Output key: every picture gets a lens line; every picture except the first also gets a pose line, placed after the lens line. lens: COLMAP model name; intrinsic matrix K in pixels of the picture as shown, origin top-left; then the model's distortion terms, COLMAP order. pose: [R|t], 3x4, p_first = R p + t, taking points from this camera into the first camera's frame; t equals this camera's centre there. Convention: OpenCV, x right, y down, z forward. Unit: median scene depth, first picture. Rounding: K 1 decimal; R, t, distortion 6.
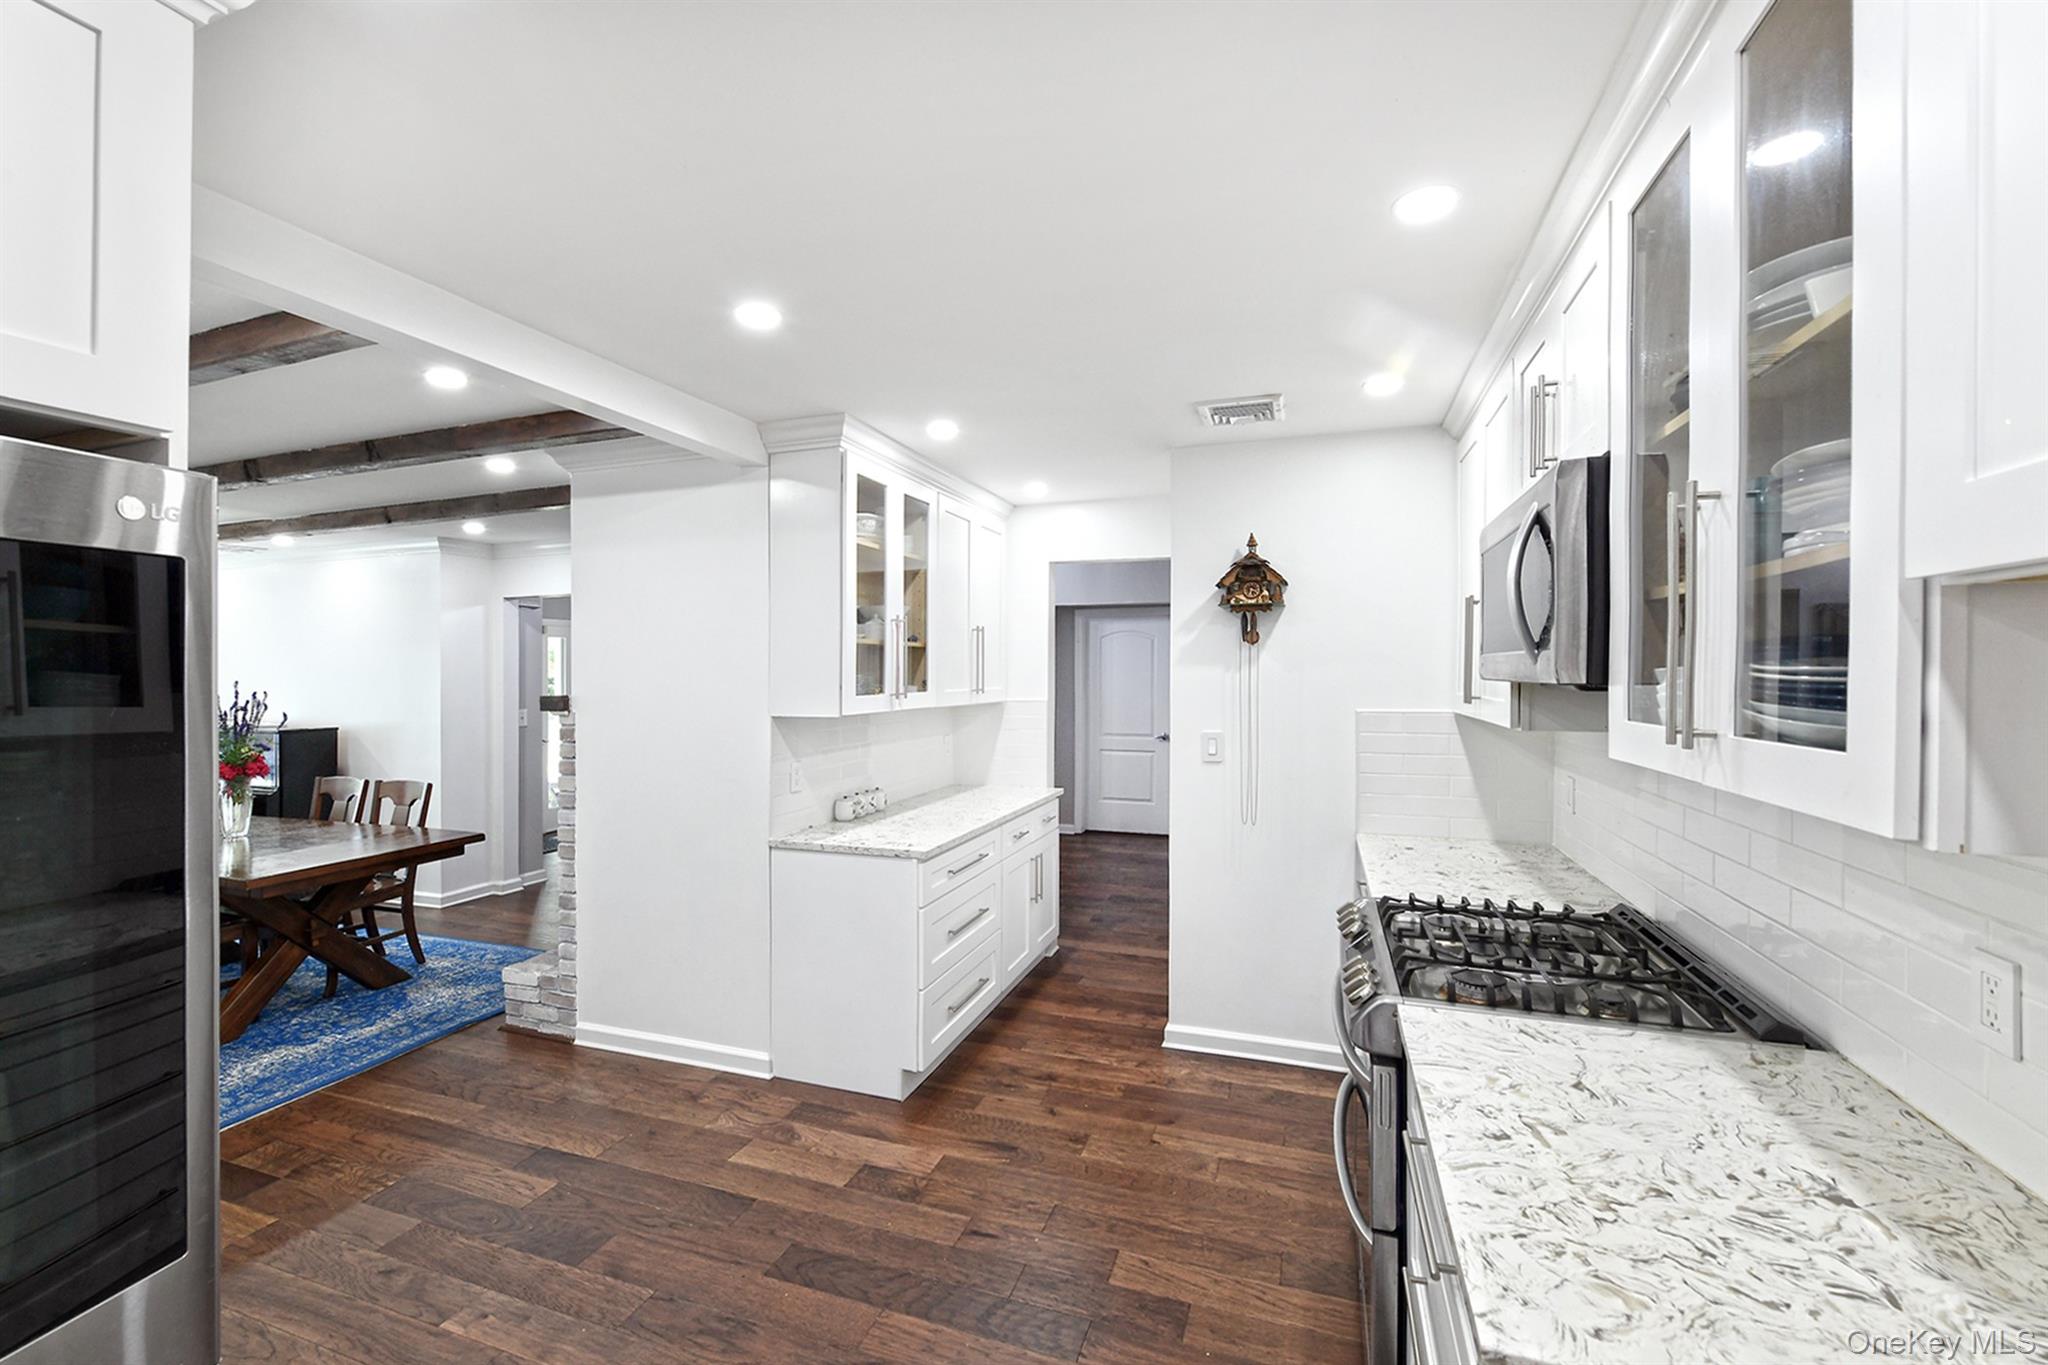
lens RADIAL K [[869.4, 0, 999.8], [0, 869.4, 707.9], [0, 0, 1]] dist [-0.008687, -0.002657]
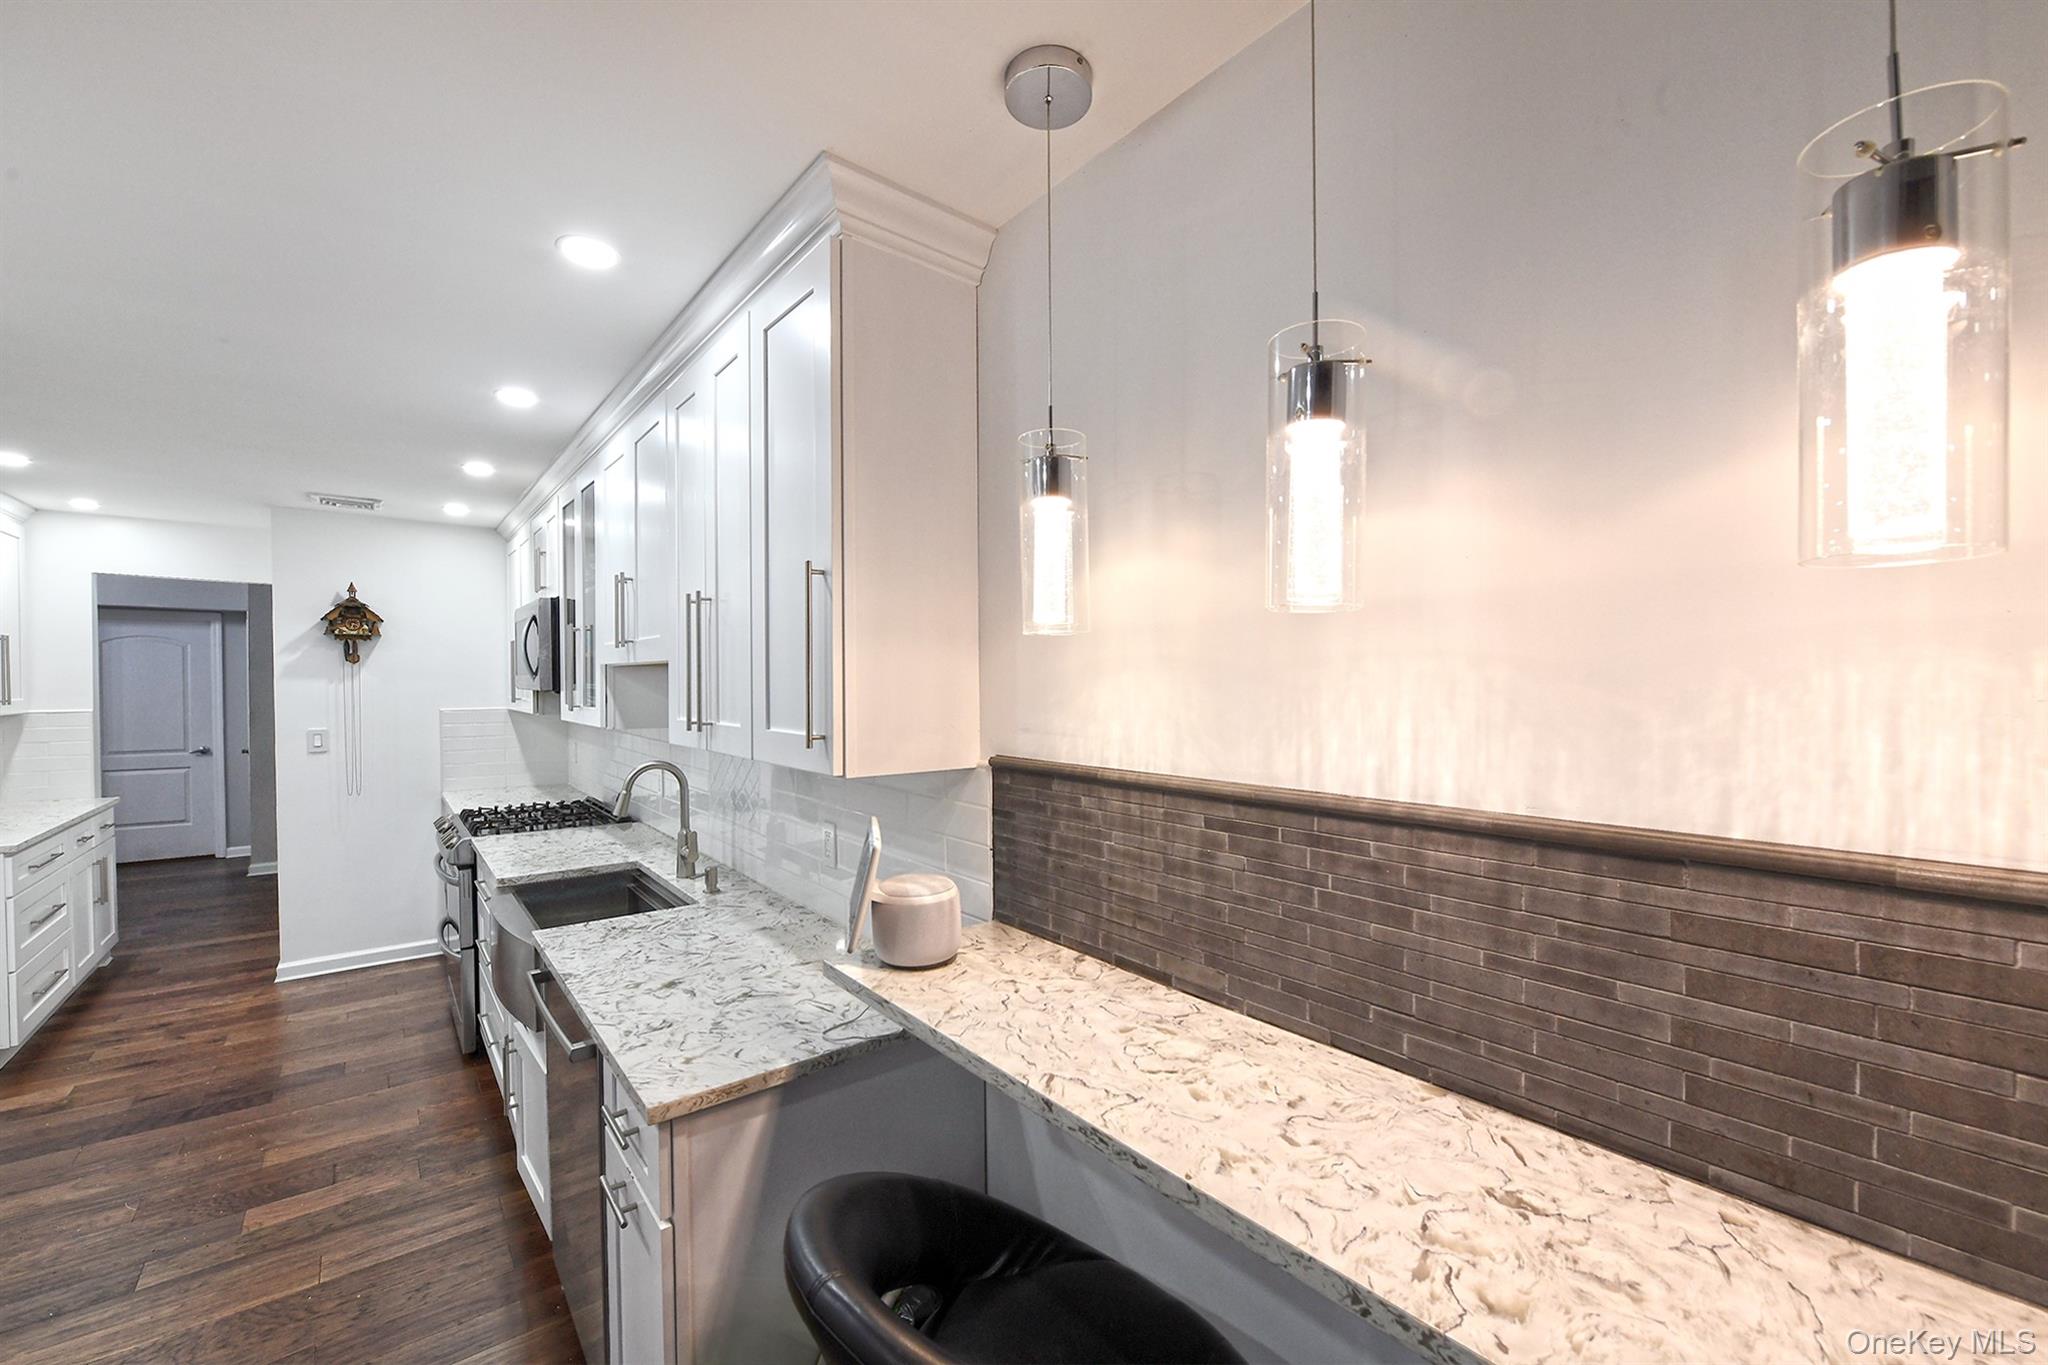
lens RADIAL K [[869.4, 0, 1039.0], [0, 869.4, 690.3], [0, 0, 1]] dist [-0.008687, -0.002657]
pose [[0.531974, -0.004445, 0.846749, -0.310224], [0.030958, 0.999420, -0.014203, 0.023057], [-0.846194, 0.033770, 0.531803, -0.685533]]
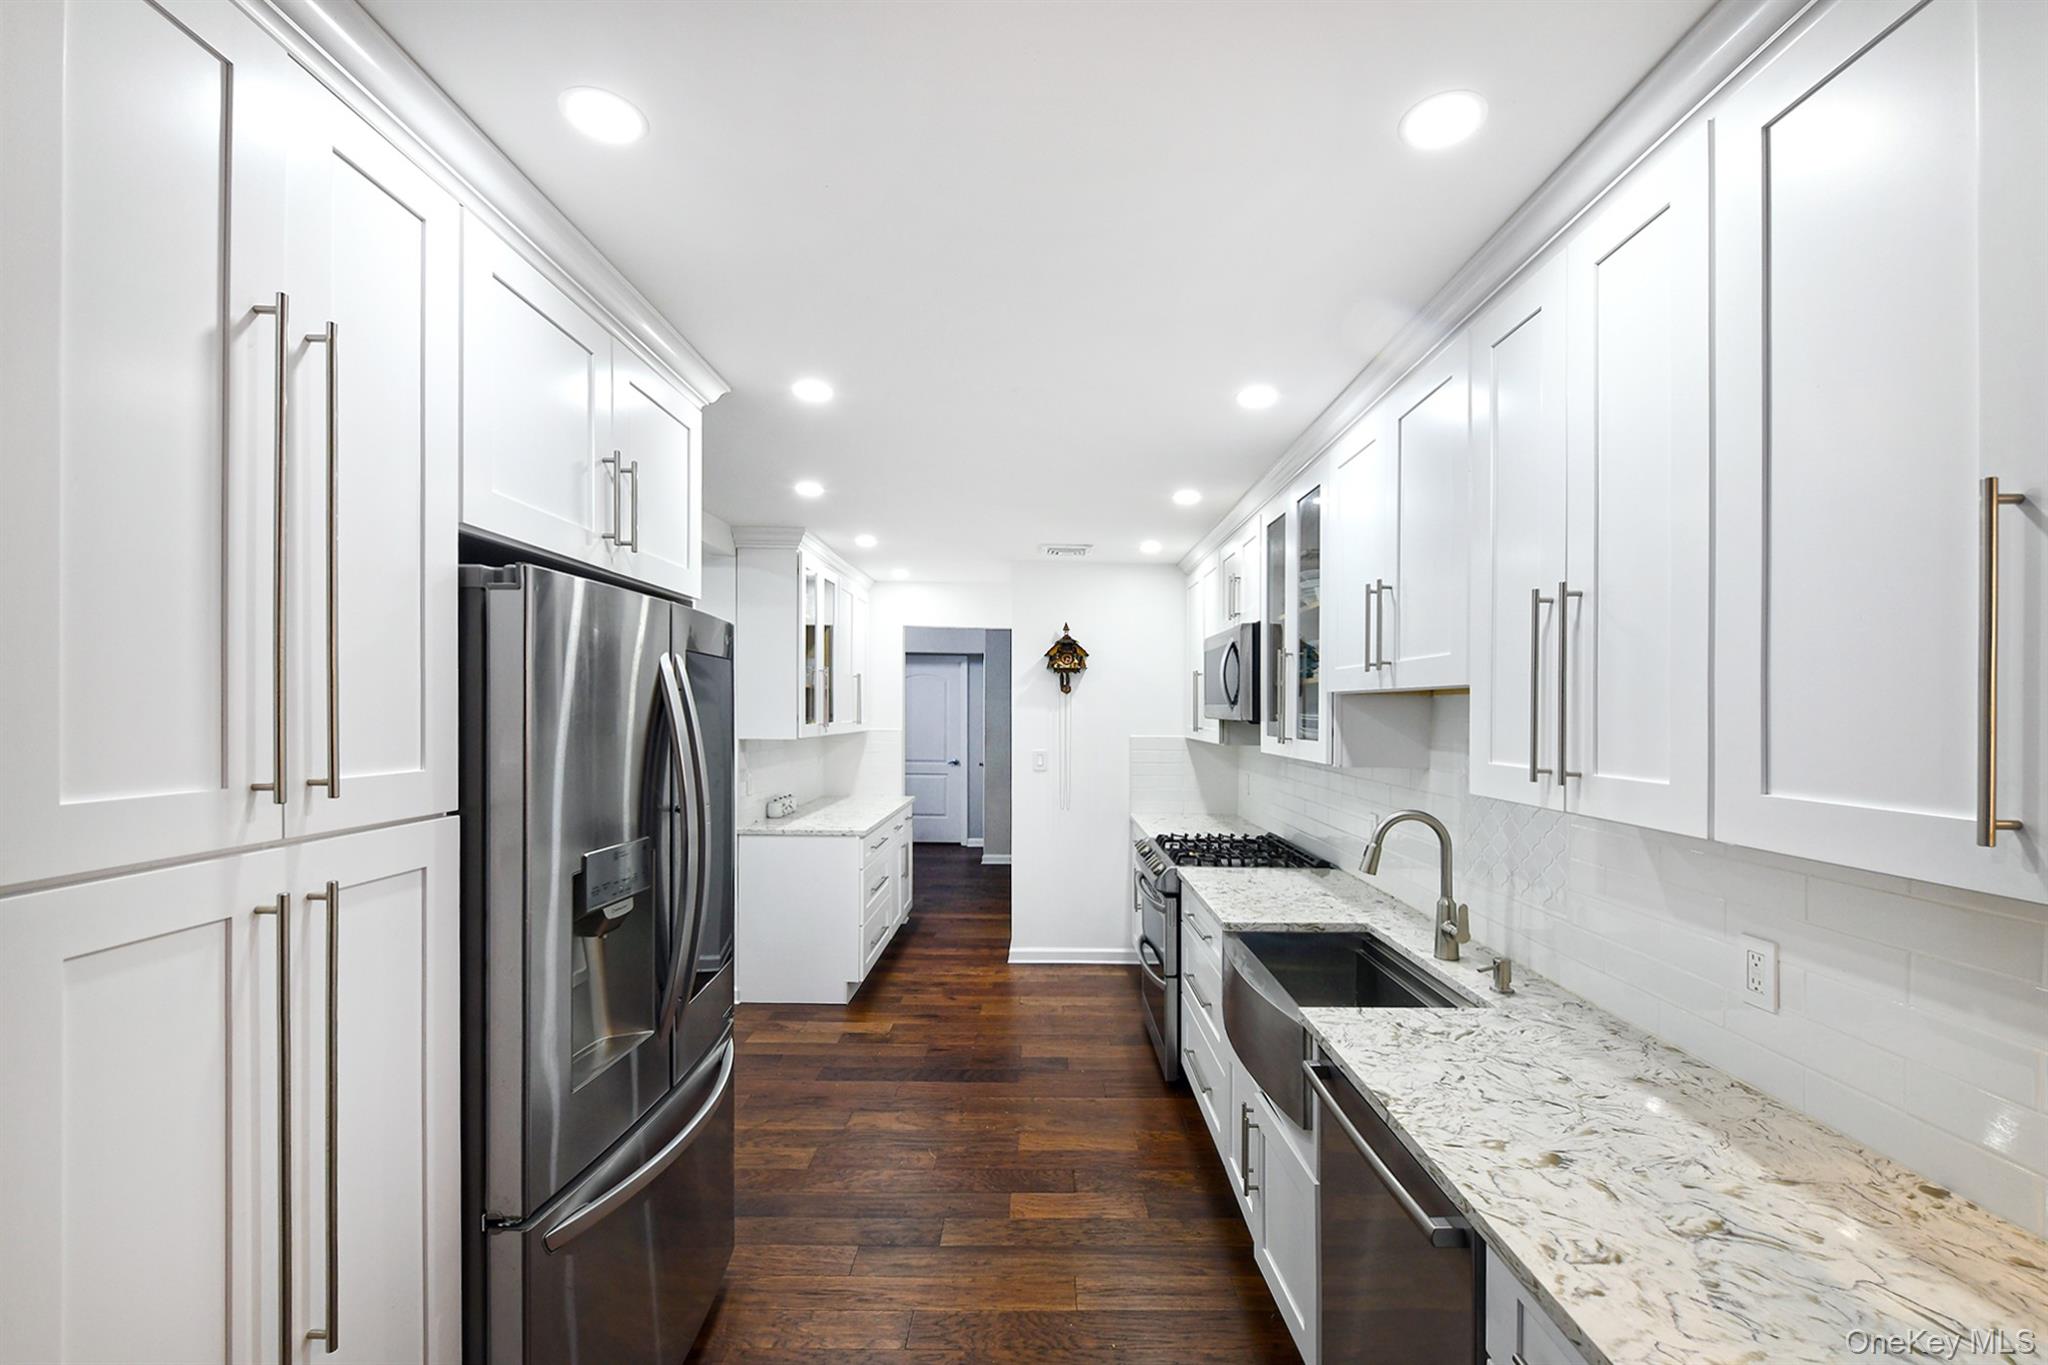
lens RADIAL K [[869.4, 0, 1003.4], [0, 869.4, 718.9], [0, 0, 1]] dist [-0.008687, -0.002657]
pose [[0.952810, 0.011107, 0.303363, -0.309648], [-0.002761, 0.999606, -0.027925, 0.016621], [-0.303554, 0.025770, 0.952466, -0.474522]]
